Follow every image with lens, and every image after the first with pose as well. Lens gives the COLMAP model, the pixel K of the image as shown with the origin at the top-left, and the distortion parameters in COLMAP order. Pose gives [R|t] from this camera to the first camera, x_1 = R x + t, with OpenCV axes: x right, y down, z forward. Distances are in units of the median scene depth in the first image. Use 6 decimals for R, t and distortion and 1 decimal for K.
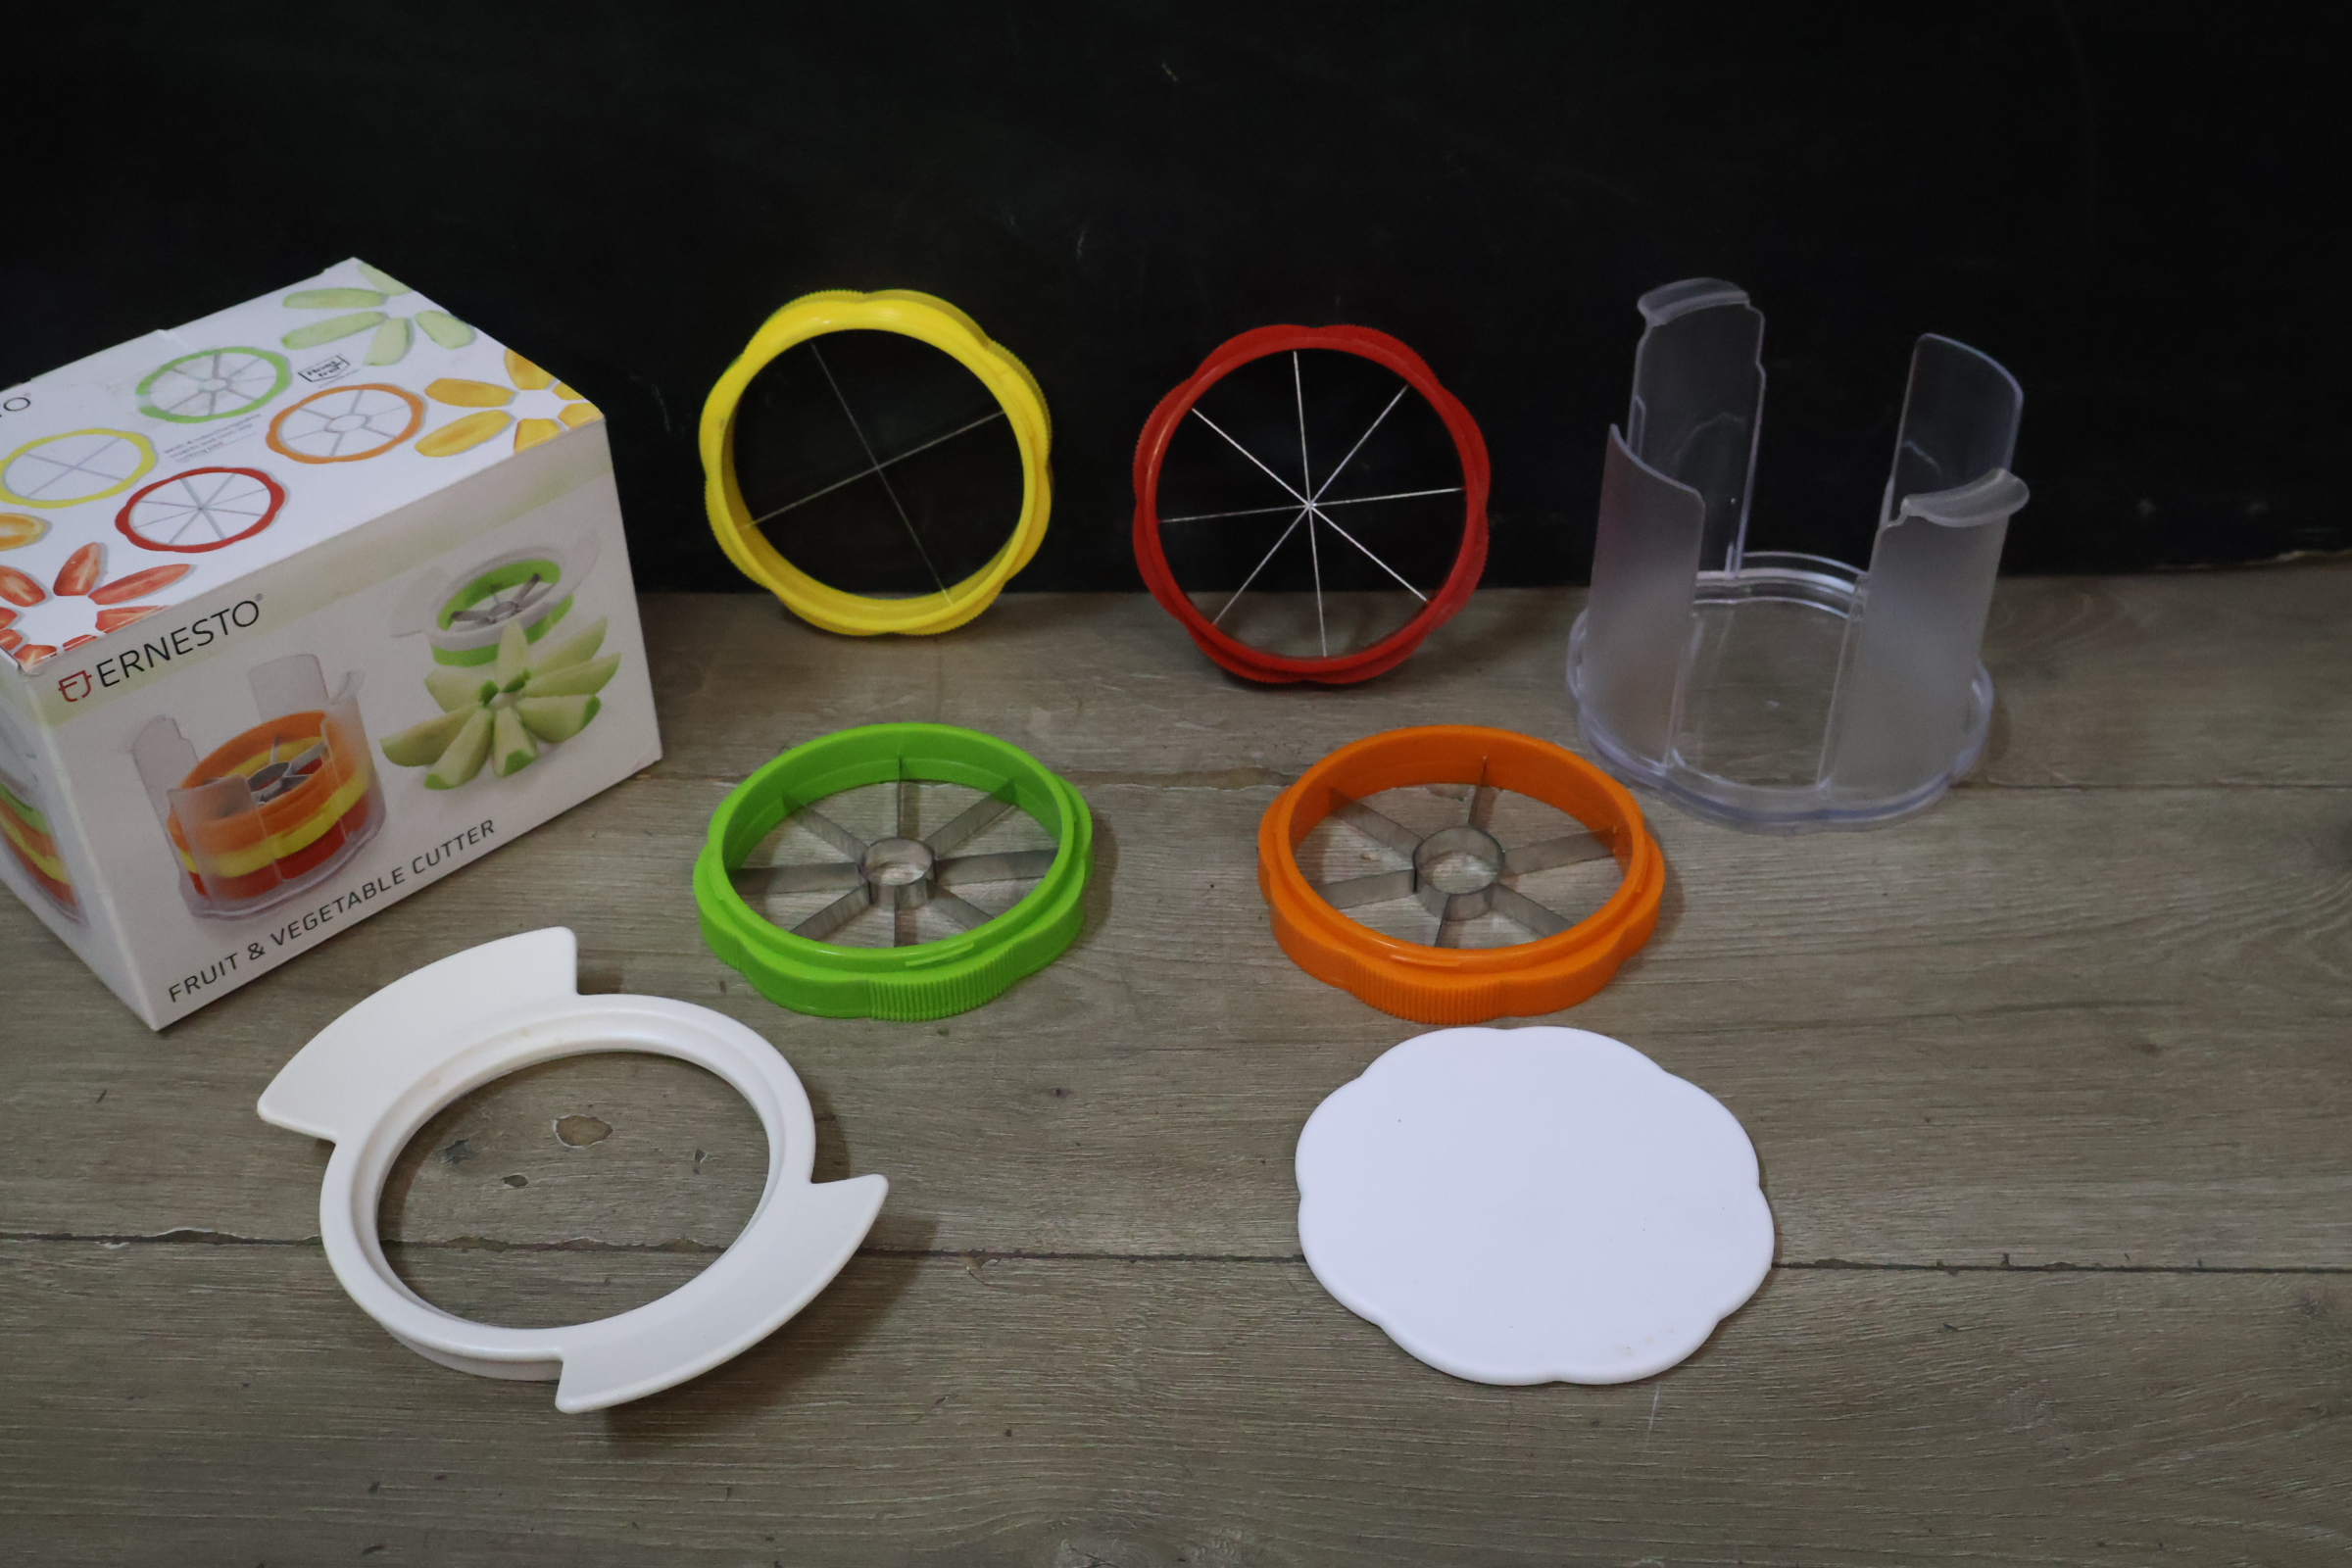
lens RADIAL K [[2480.9, 0, 1187.9], [0, 2480.9, 783.0], [0, 0, 1]] dist [0.002779, -0.015148]
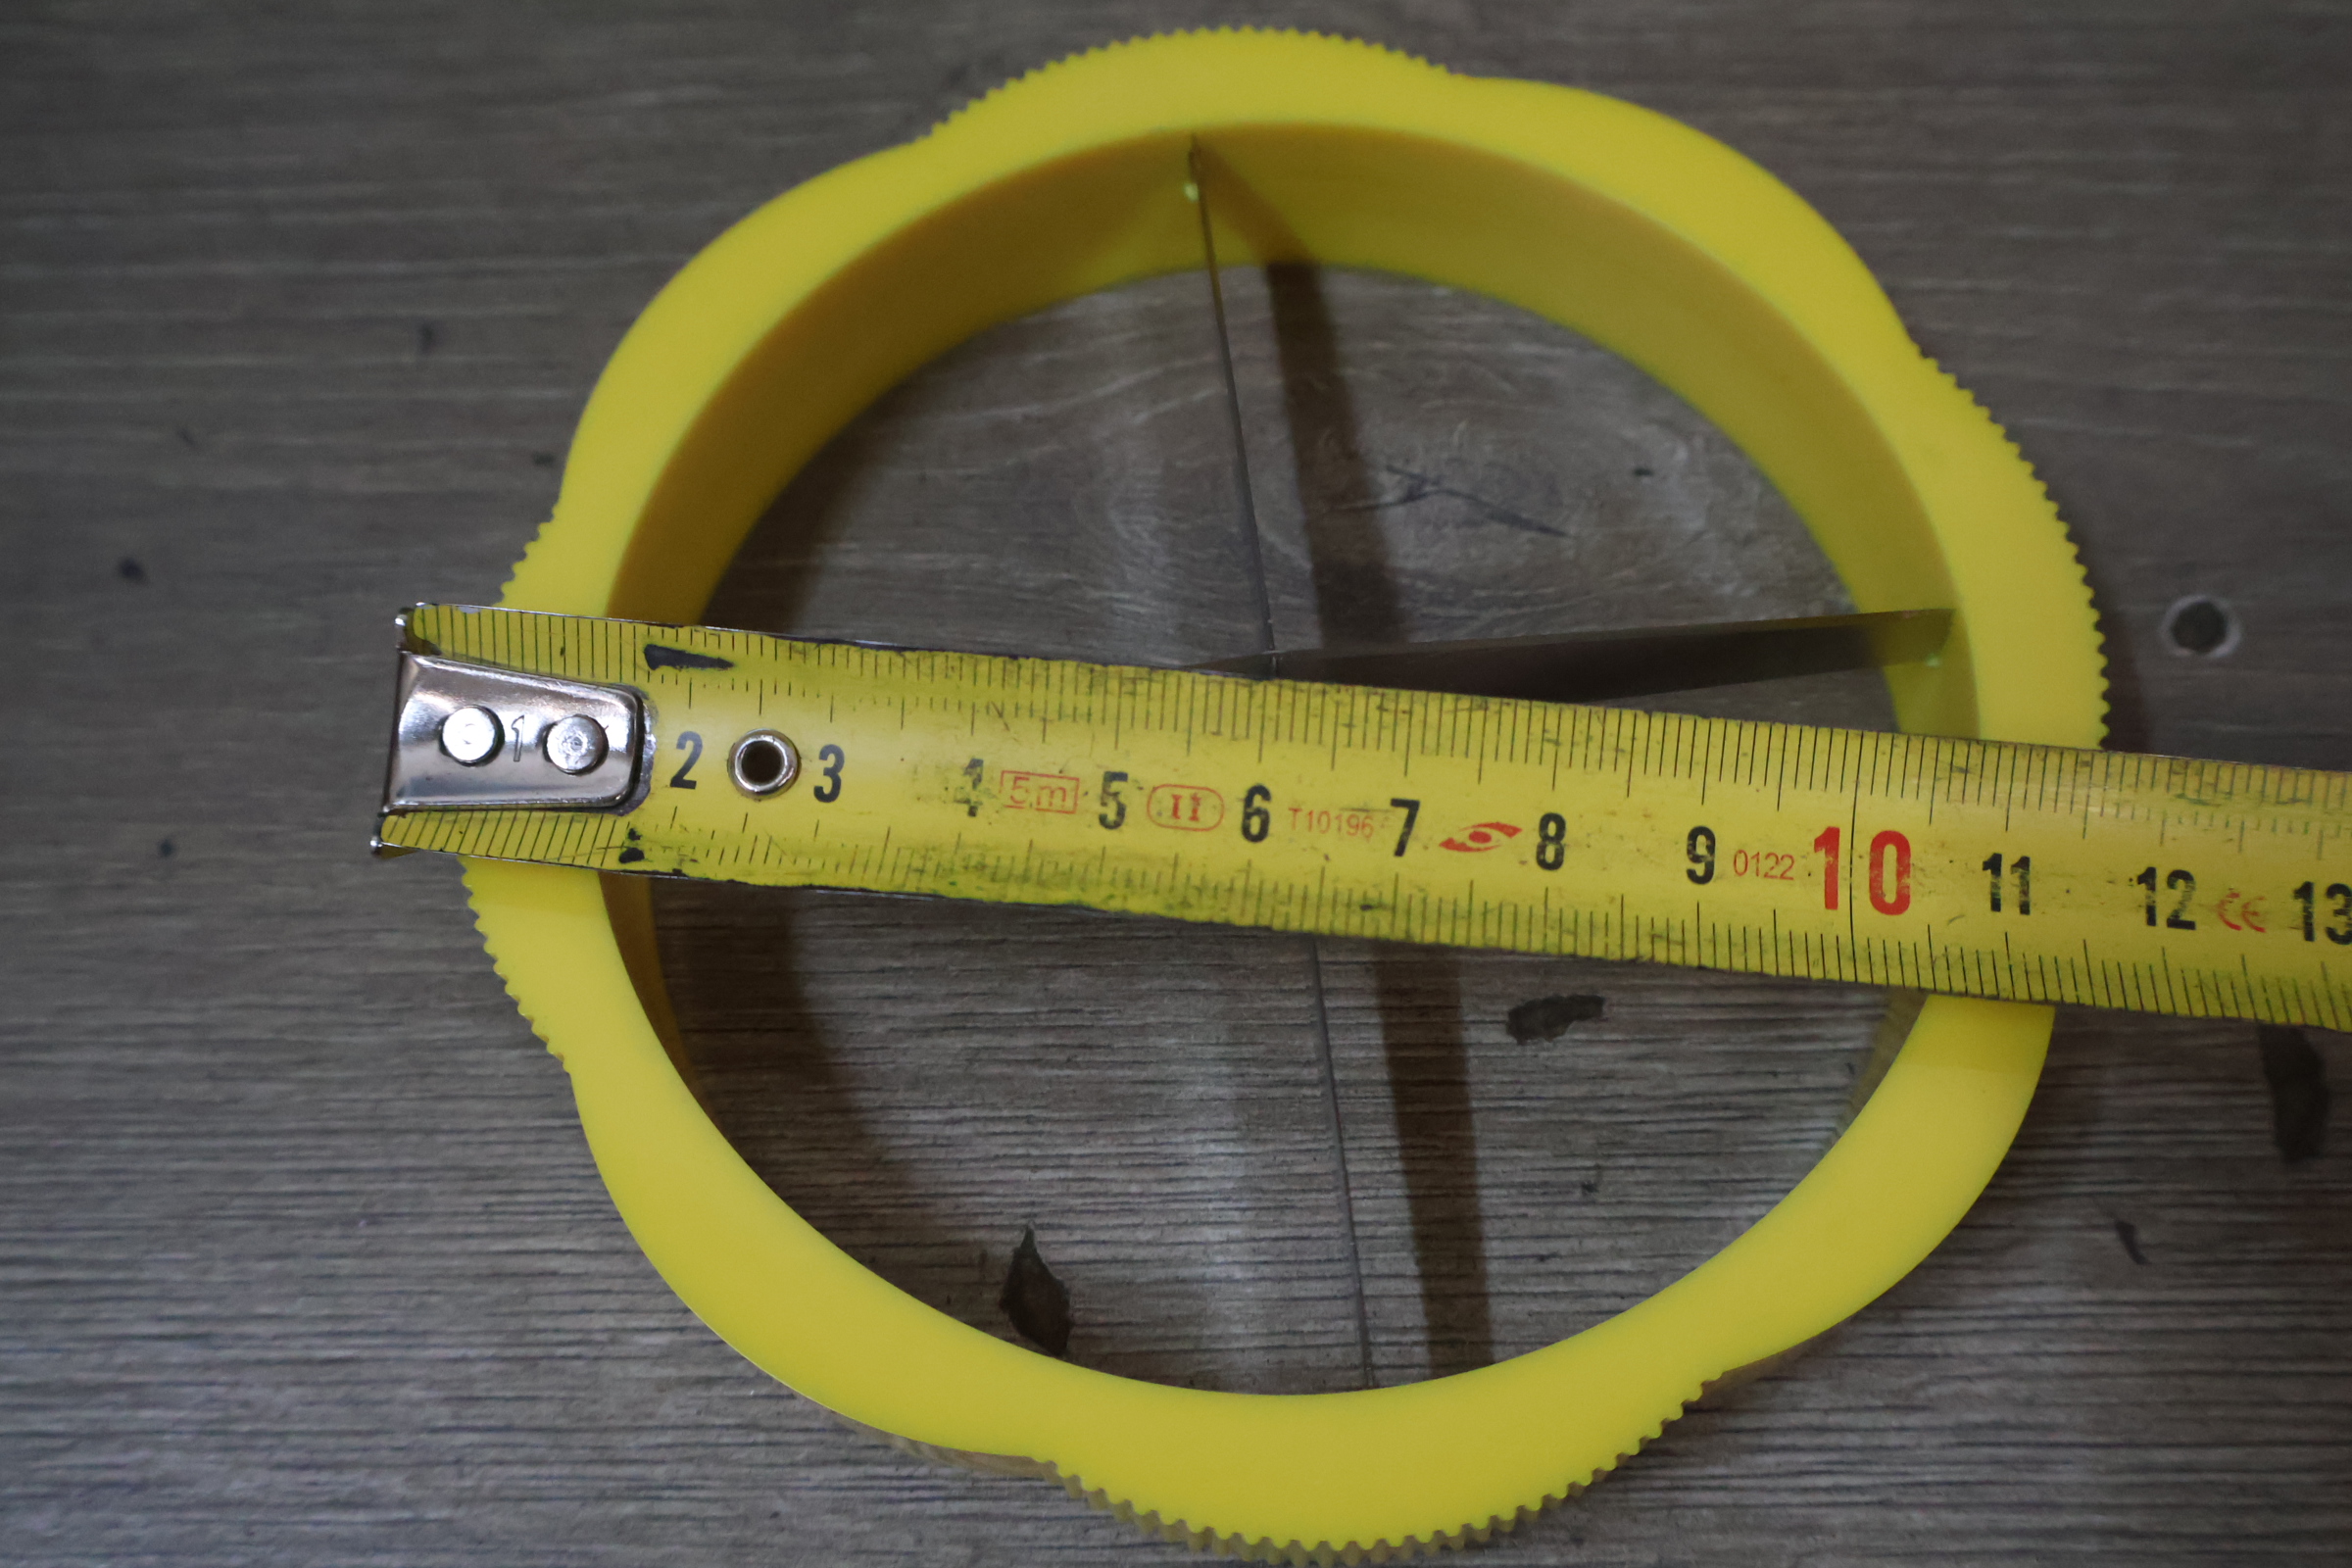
lens RADIAL K [[2481.0, 0, 1176.0], [0, 2481.0, 784.0], [0, 0, 1]] dist [0.003841, -0.010914]
pose [[0.999098, -0.042189, -0.004912, -0.058923], [0.039069, 0.867494, 0.495911, 0.132897], [-0.016661, -0.495656, 0.868359, 0.523972]]
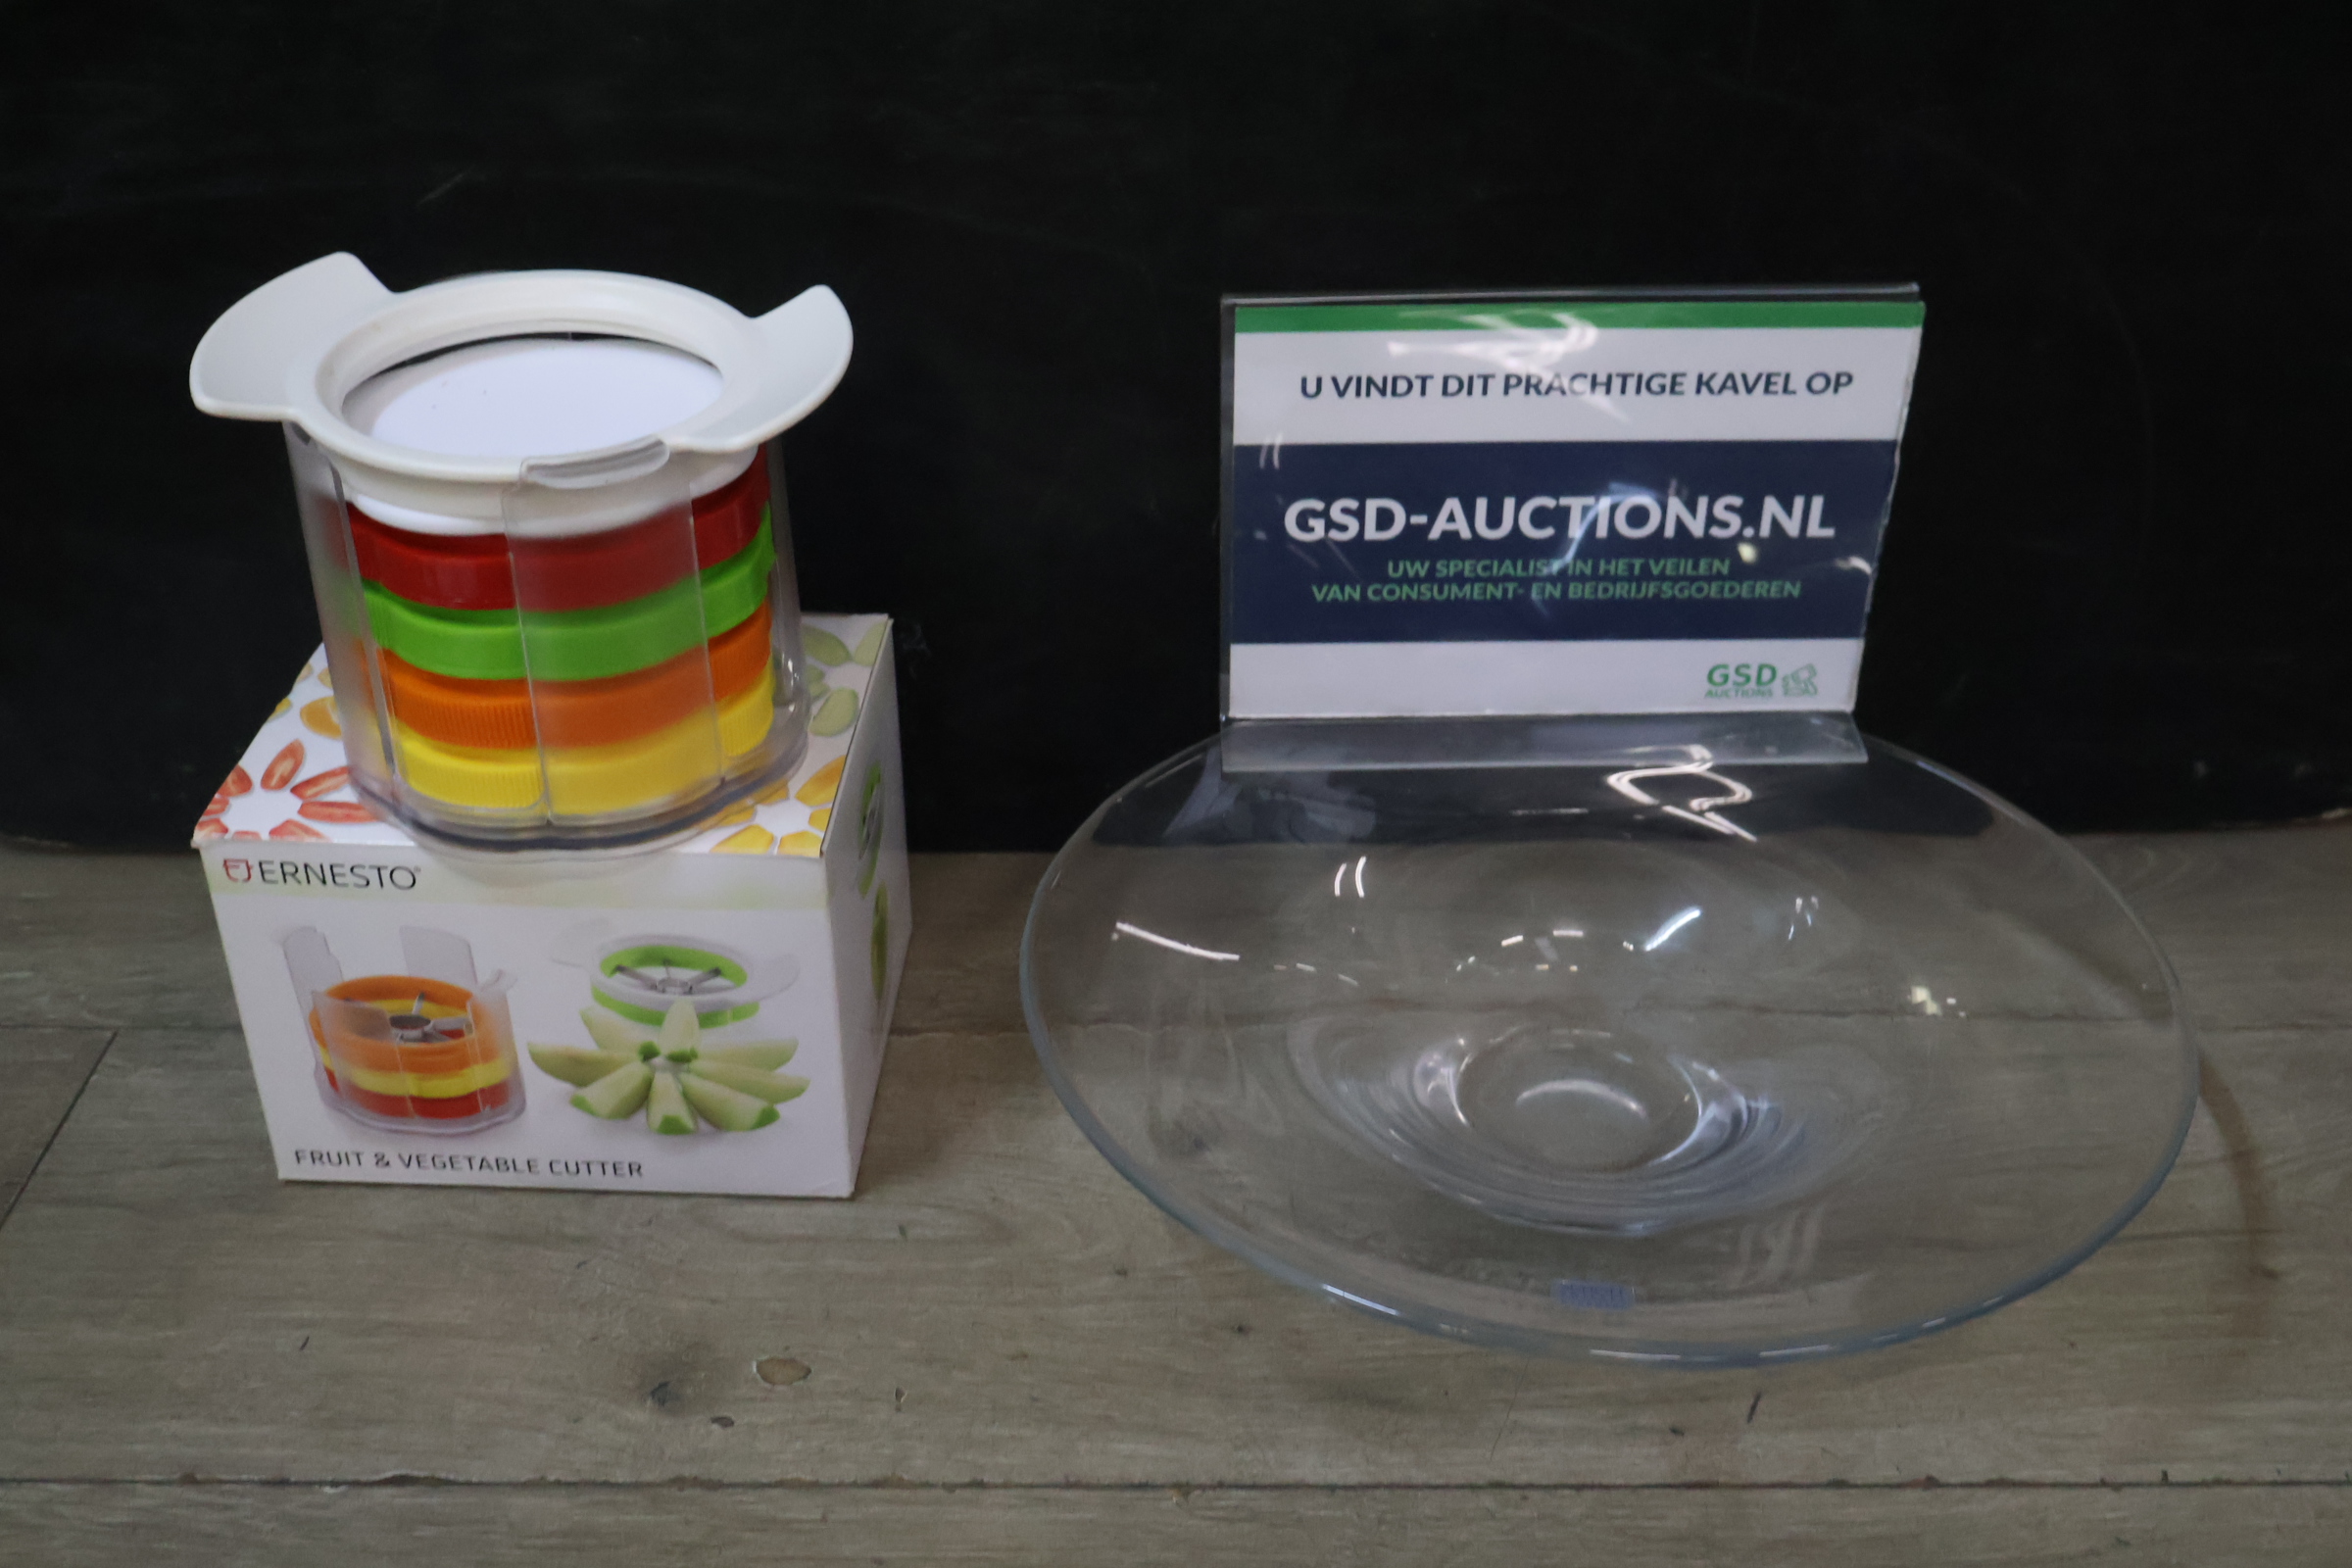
lens RADIAL K [[2481.0, 0, 1176.0], [0, 2481.0, 784.0], [0, 0, 1]] dist [0.003841, -0.010914]
pose [[0.668278, 0.411389, -0.619810, 0.442661], [-0.469126, 0.879675, 0.078059, -0.317753], [0.577344, 0.238603, 0.780860, 0.340238]]
